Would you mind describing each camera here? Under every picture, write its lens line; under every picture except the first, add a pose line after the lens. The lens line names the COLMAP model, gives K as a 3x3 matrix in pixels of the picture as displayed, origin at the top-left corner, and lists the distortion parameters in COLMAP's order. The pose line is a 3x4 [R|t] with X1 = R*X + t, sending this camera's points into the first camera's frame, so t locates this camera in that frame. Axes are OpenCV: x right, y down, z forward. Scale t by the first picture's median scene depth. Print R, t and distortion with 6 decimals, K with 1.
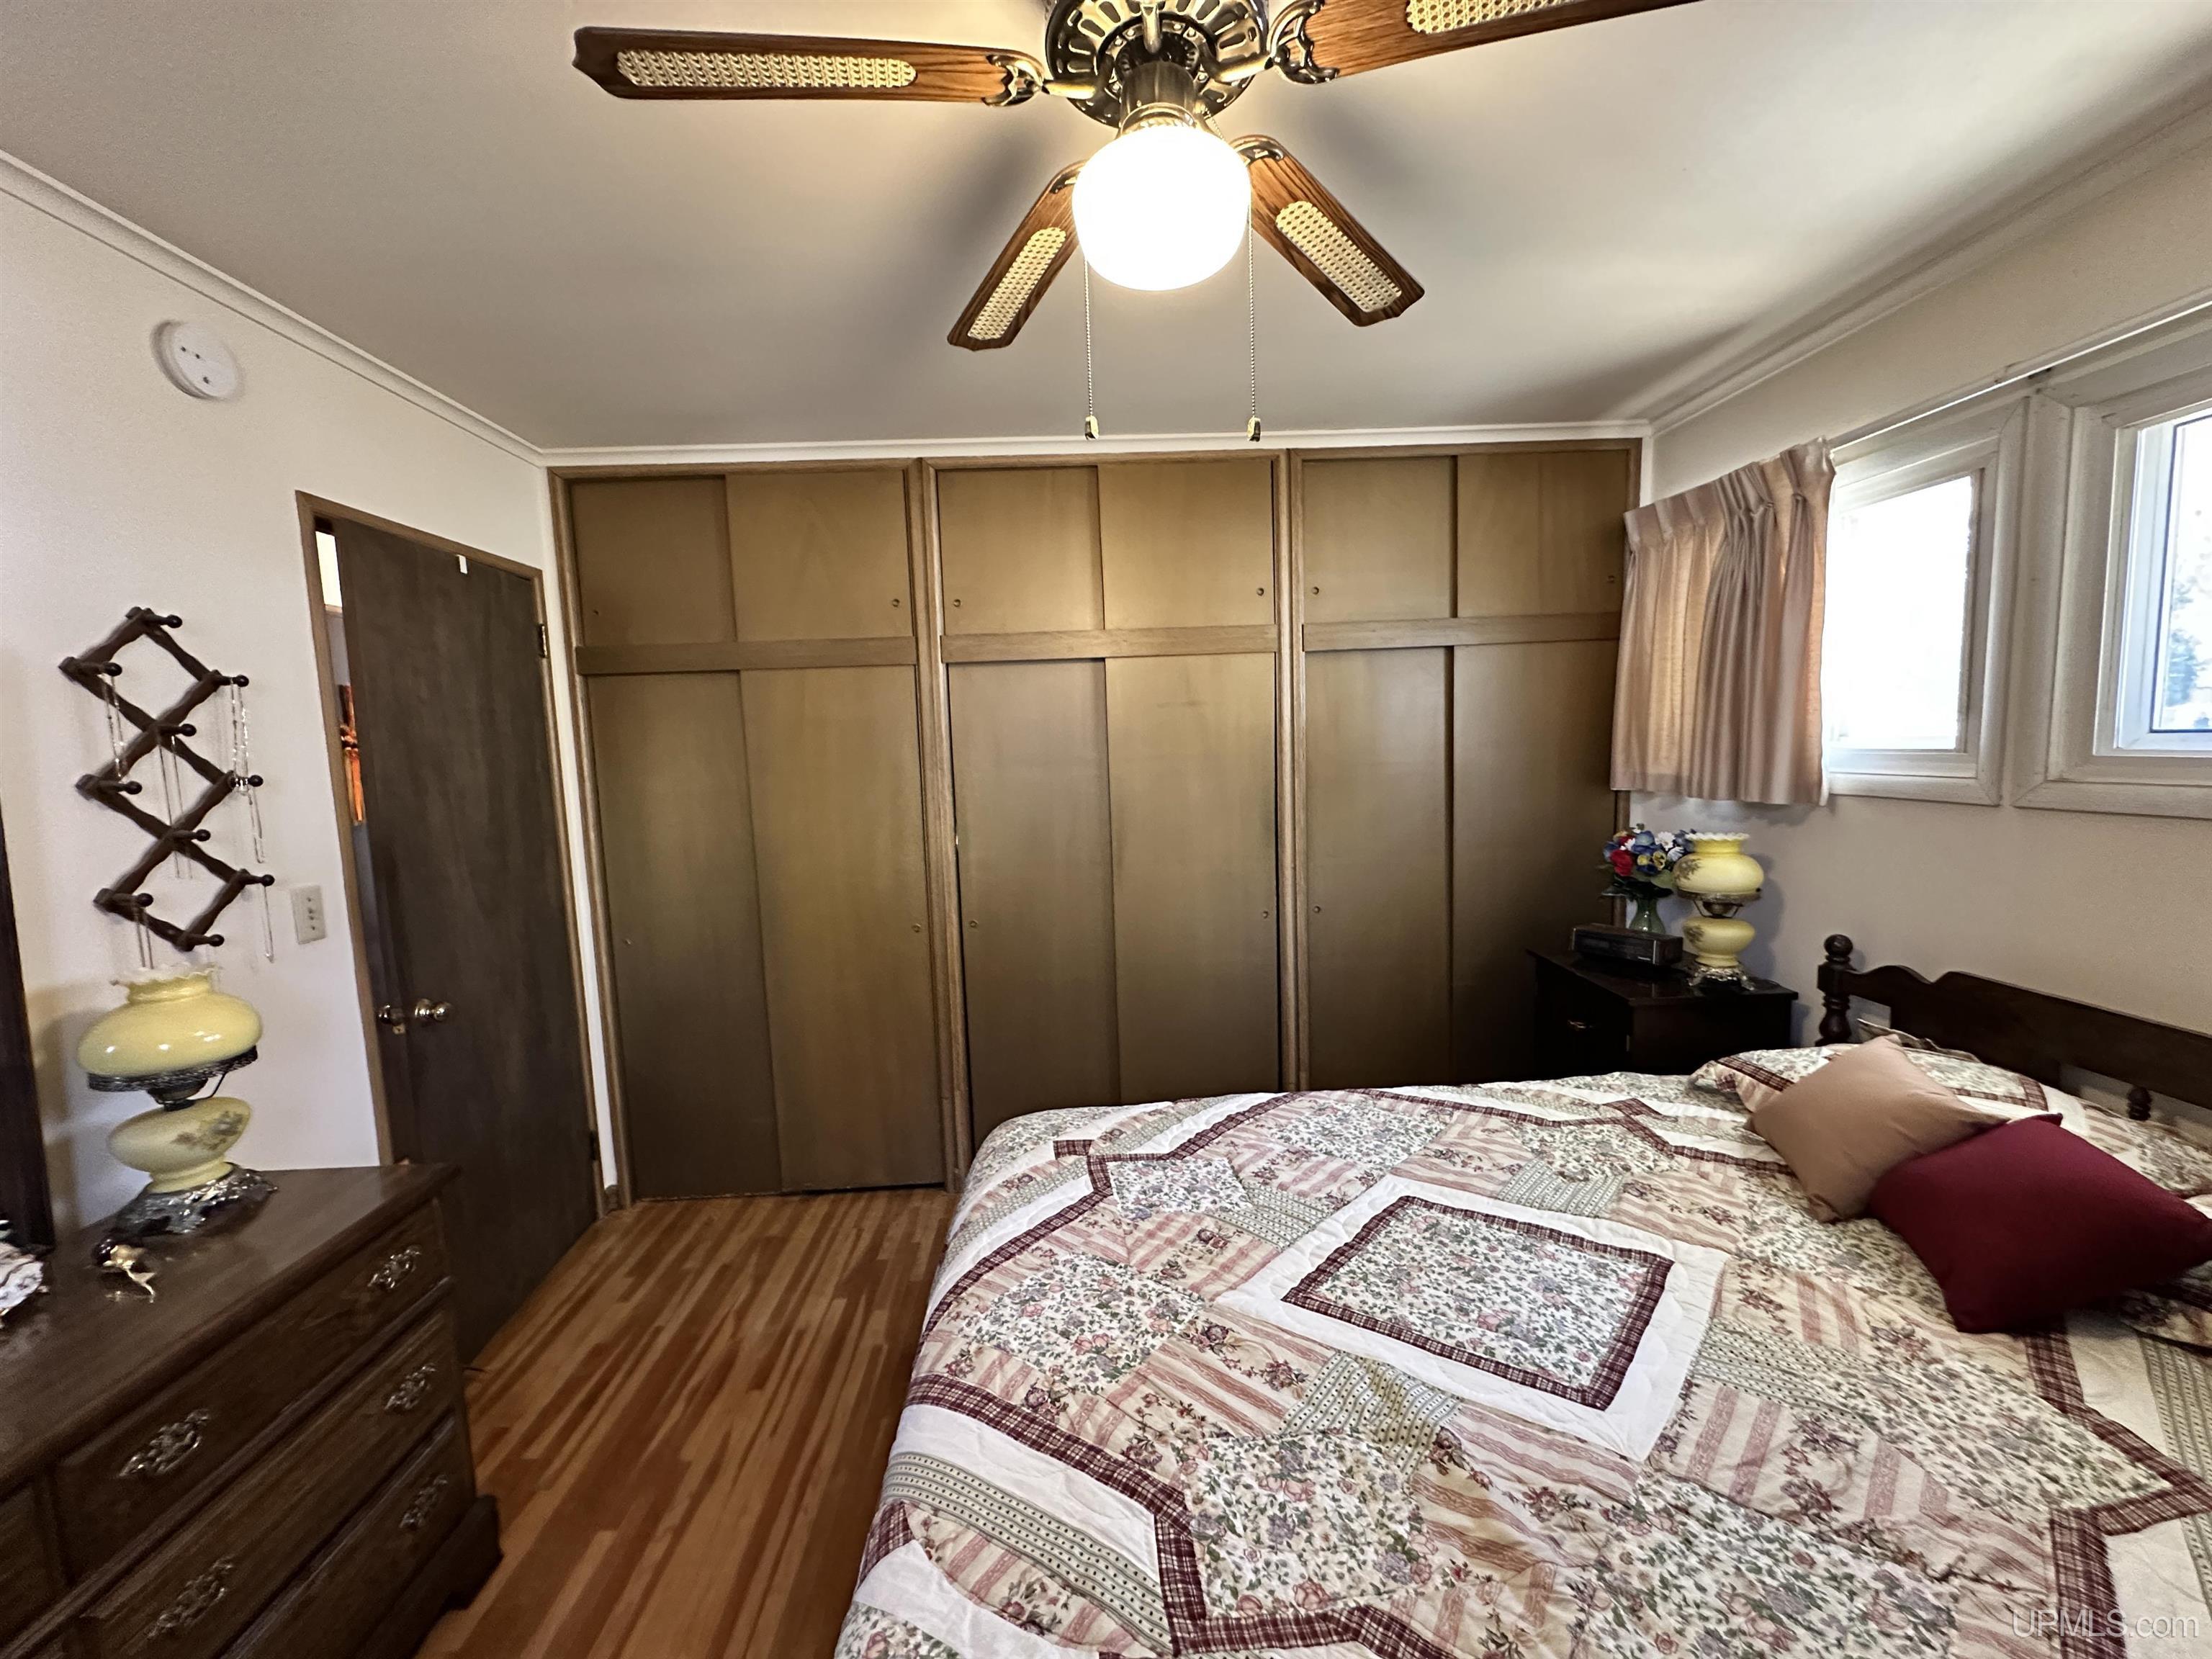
lens RADIAL K [[880.7, 0, 1103.1], [0, 880.7, 828.6], [0, 0, 1]] dist [-0.001685, -0.000141]
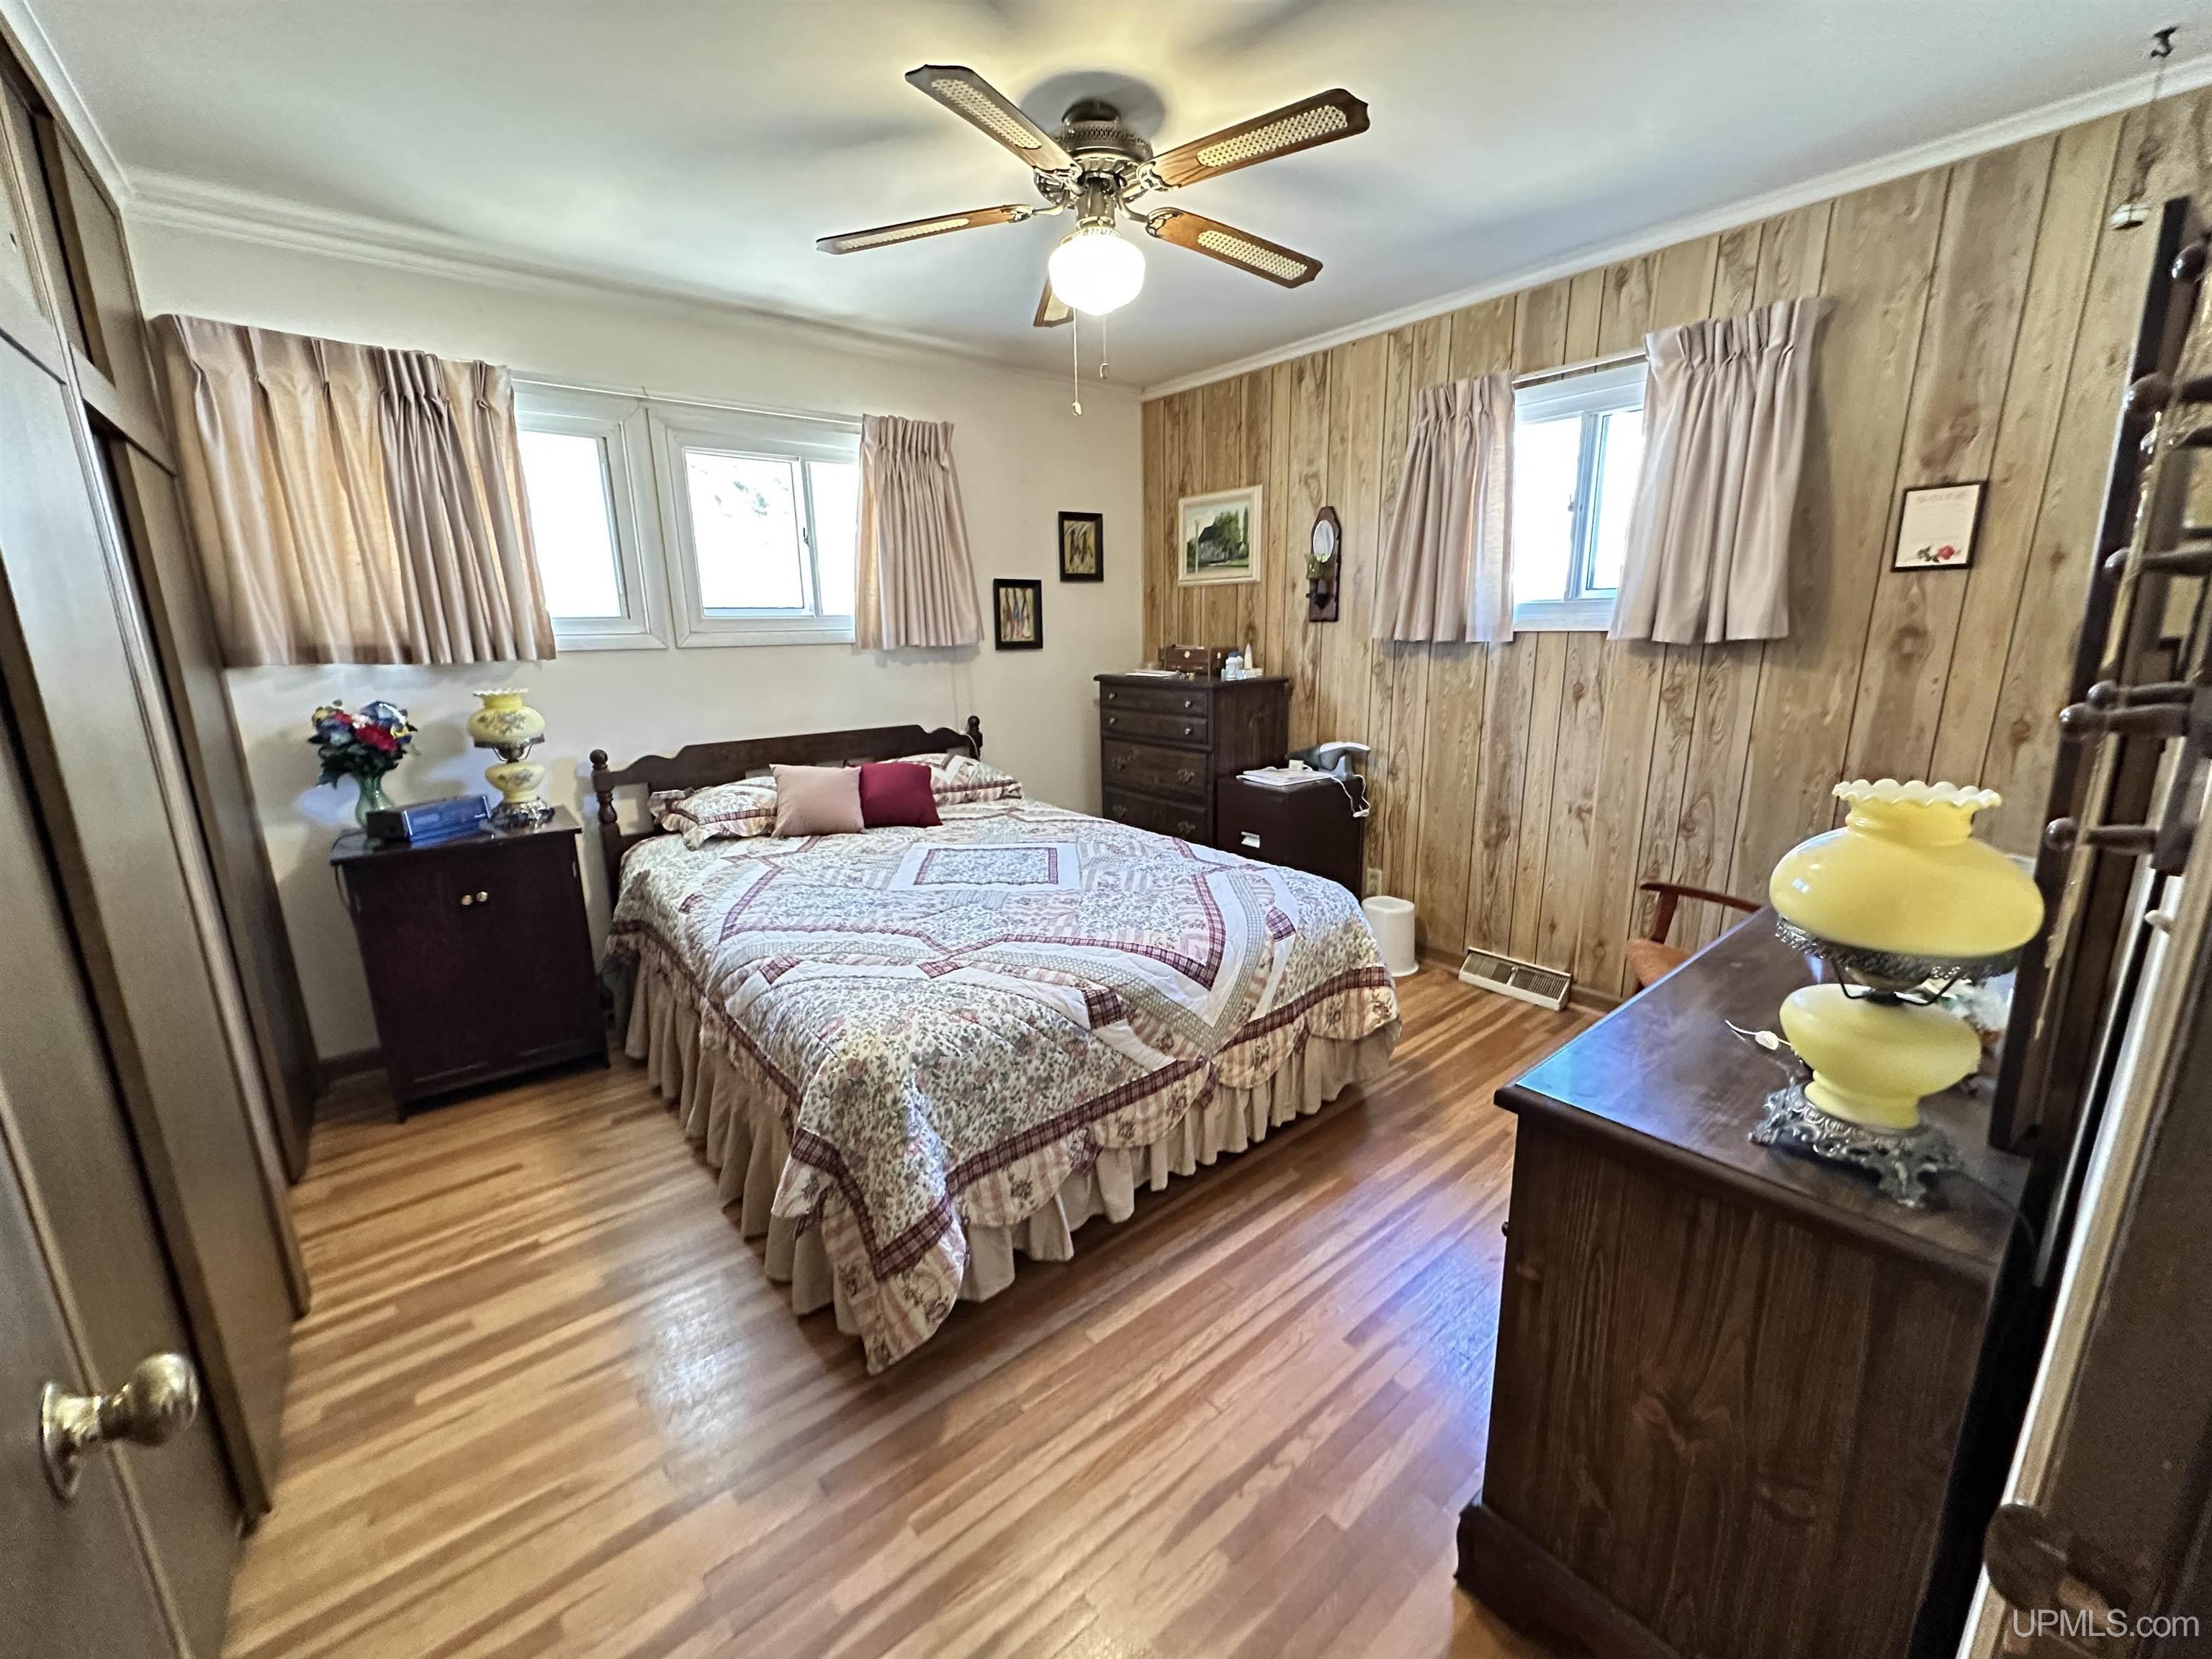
lens RADIAL K [[880.7, 0, 1101.5], [0, 880.7, 833.3], [0, 0, 1]] dist [-0.001685, -0.000141]
pose [[-0.607903, -0.136190, 0.782244, -0.957360], [0.111812, 0.960680, 0.254148, -0.024232], [-0.786099, 0.241962, -0.568773, 1.446774]]
